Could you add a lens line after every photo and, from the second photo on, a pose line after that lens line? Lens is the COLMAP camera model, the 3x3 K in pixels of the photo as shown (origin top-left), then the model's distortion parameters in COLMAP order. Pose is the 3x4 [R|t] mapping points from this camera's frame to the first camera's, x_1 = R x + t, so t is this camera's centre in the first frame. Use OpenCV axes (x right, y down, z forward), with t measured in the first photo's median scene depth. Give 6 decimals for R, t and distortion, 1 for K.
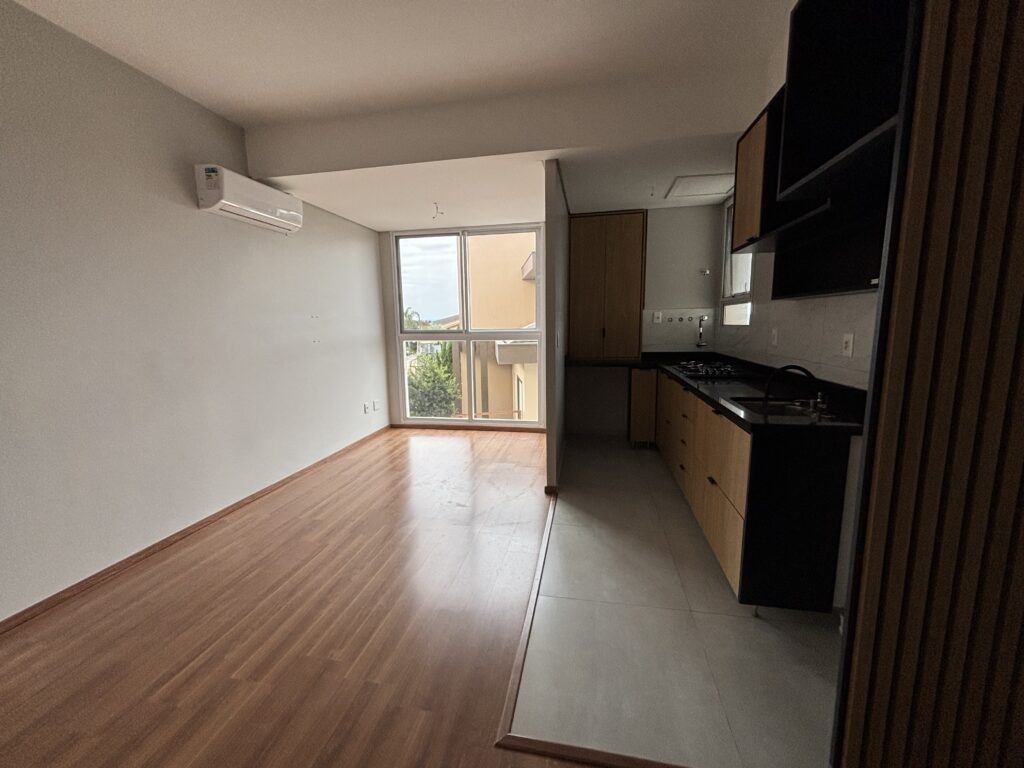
lens RADIAL K [[412.8, 0, 509.4], [0, 412.8, 383.4], [0, 0, 1]] dist [0.001778, -0.000059]
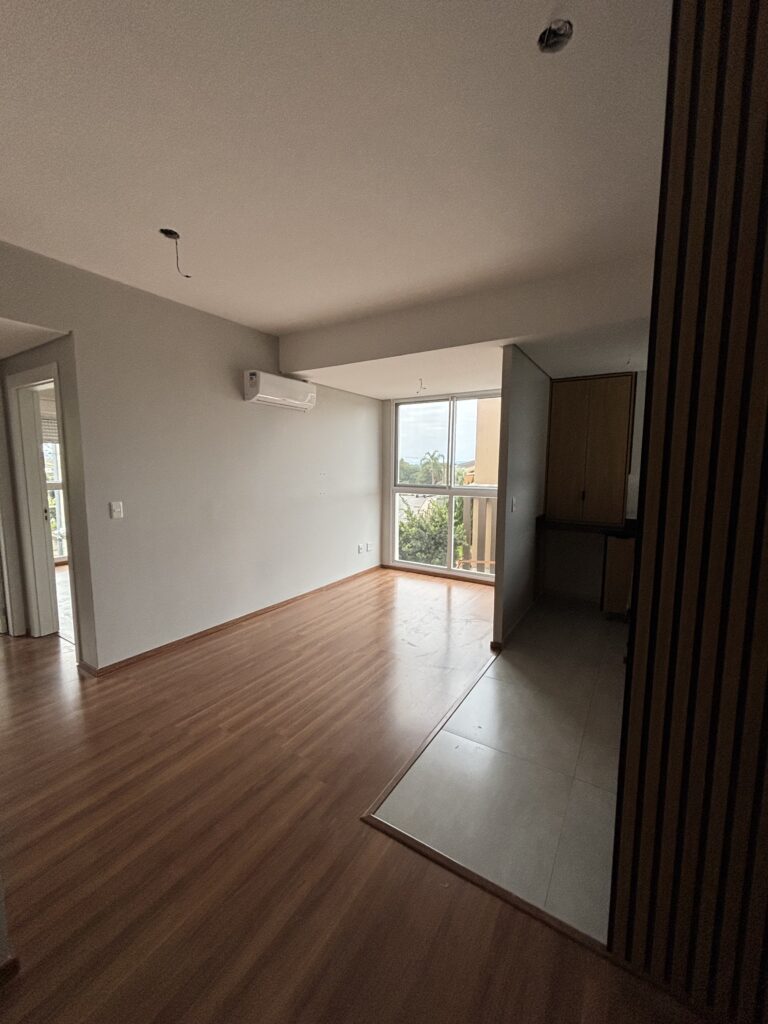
lens RADIAL K [[410.0, 0, 383.3], [0, 410.0, 511.5], [0, 0, 1]] dist [0.000558, -0.000175]
pose [[0.932698, 0.062465, -0.355207, 0.181952], [-0.073735, 0.997111, -0.018265, -0.044666], [0.353040, 0.043227, 0.934609, -0.110545]]
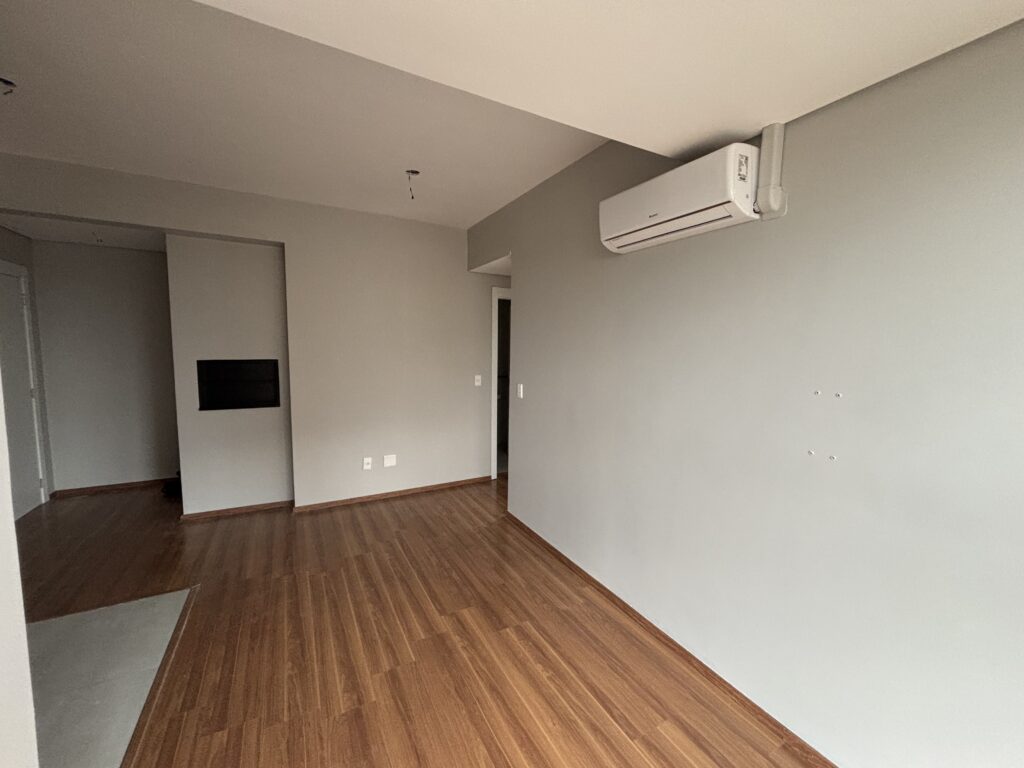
lens RADIAL K [[412.8, 0, 509.4], [0, 412.8, 383.4], [0, 0, 1]] dist [0.001778, -0.000059]
pose [[-0.771137, 0.062828, -0.633561, 0.005153], [-0.096520, 0.972080, 0.213877, -0.267103], [0.629310, 0.226080, -0.743544, 1.312169]]
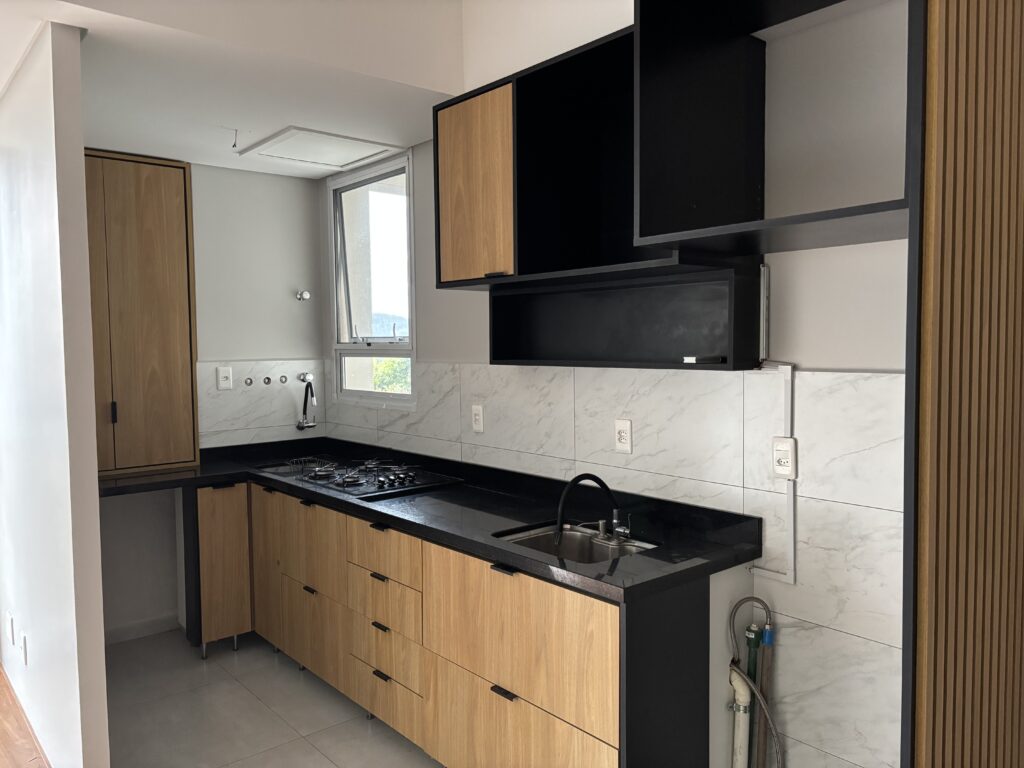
lens RADIAL K [[771.7, 0, 510.2], [0, 771.7, 383.9], [0, 0, 1]] dist [0.031011, -0.034236]
pose [[0.621301, -0.032090, 0.782915, -0.213549], [0.113885, 0.992250, -0.049706, -0.086239], [-0.775252, 0.120044, 0.620140, 0.195926]]
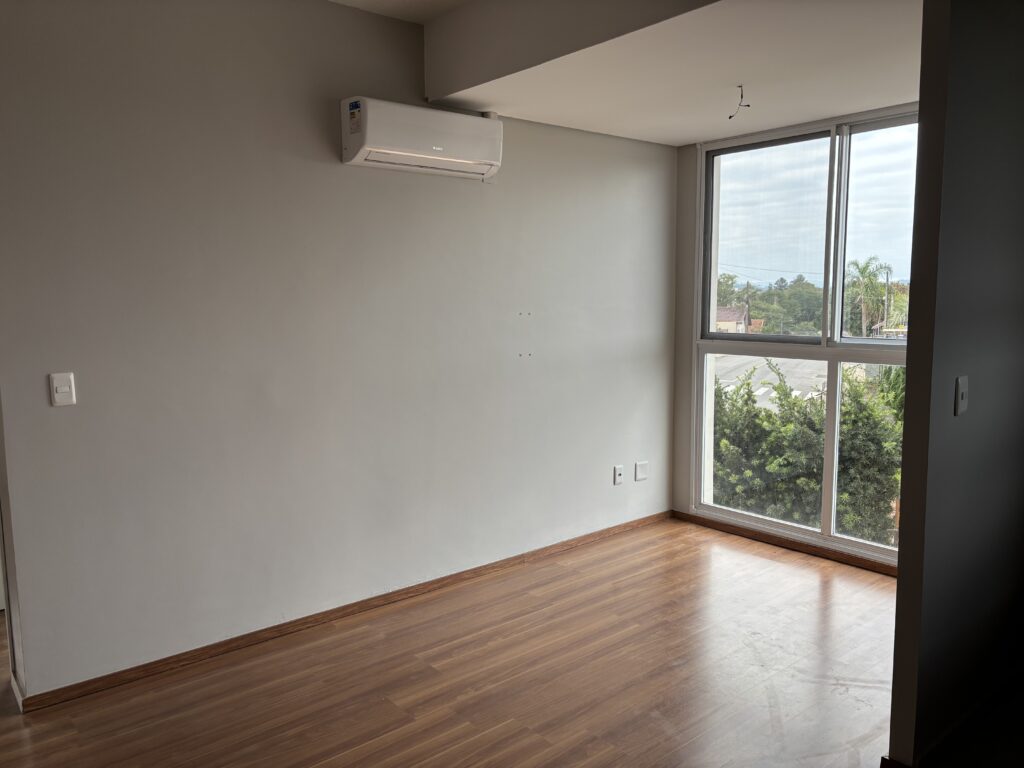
lens RADIAL K [[775.0, 0, 512.5], [0, 775.0, 382.6], [0, 0, 1]] dist [0.042178, -0.051106]
pose [[0.779179, 0.081069, -0.621537, 0.247191], [-0.094813, 0.995435, 0.010977, -0.086243], [0.619590, 0.050376, 0.783308, 0.156333]]
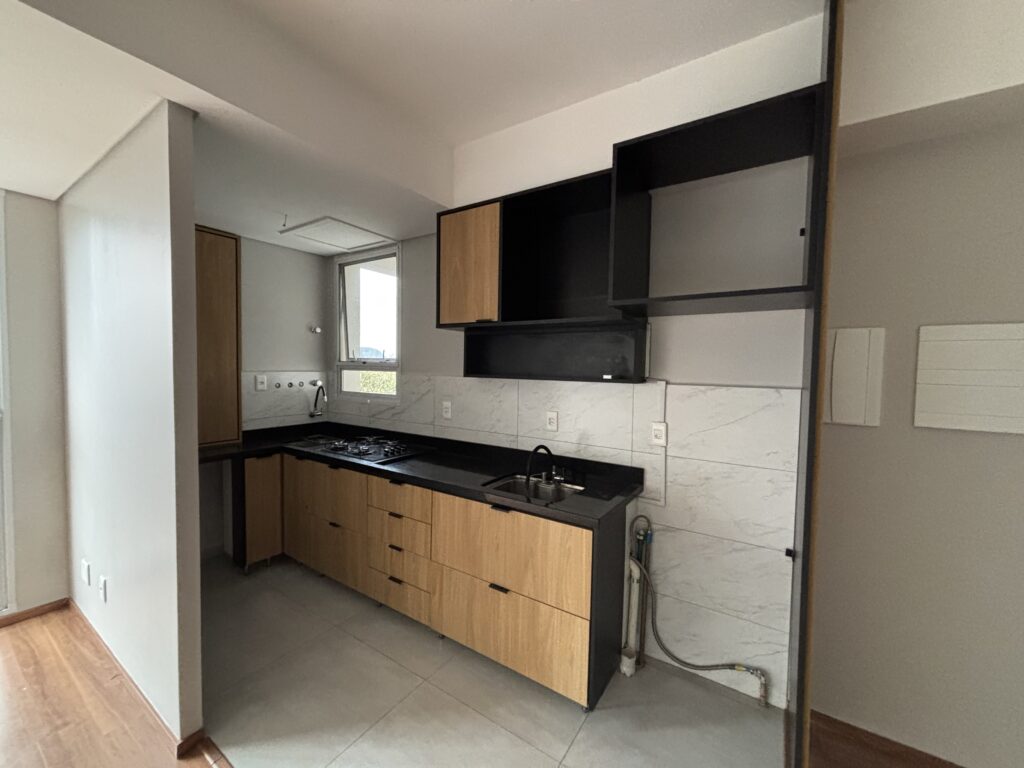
lens RADIAL K [[408.2, 0, 510.2], [0, 408.2, 382.1], [0, 0, 1]] dist [-0.000618, -0.000316]
pose [[0.379112, -0.013041, 0.925259, -0.199533], [0.111942, 0.993204, -0.031868, -0.113364], [-0.918555, 0.115657, 0.377996, 0.406115]]
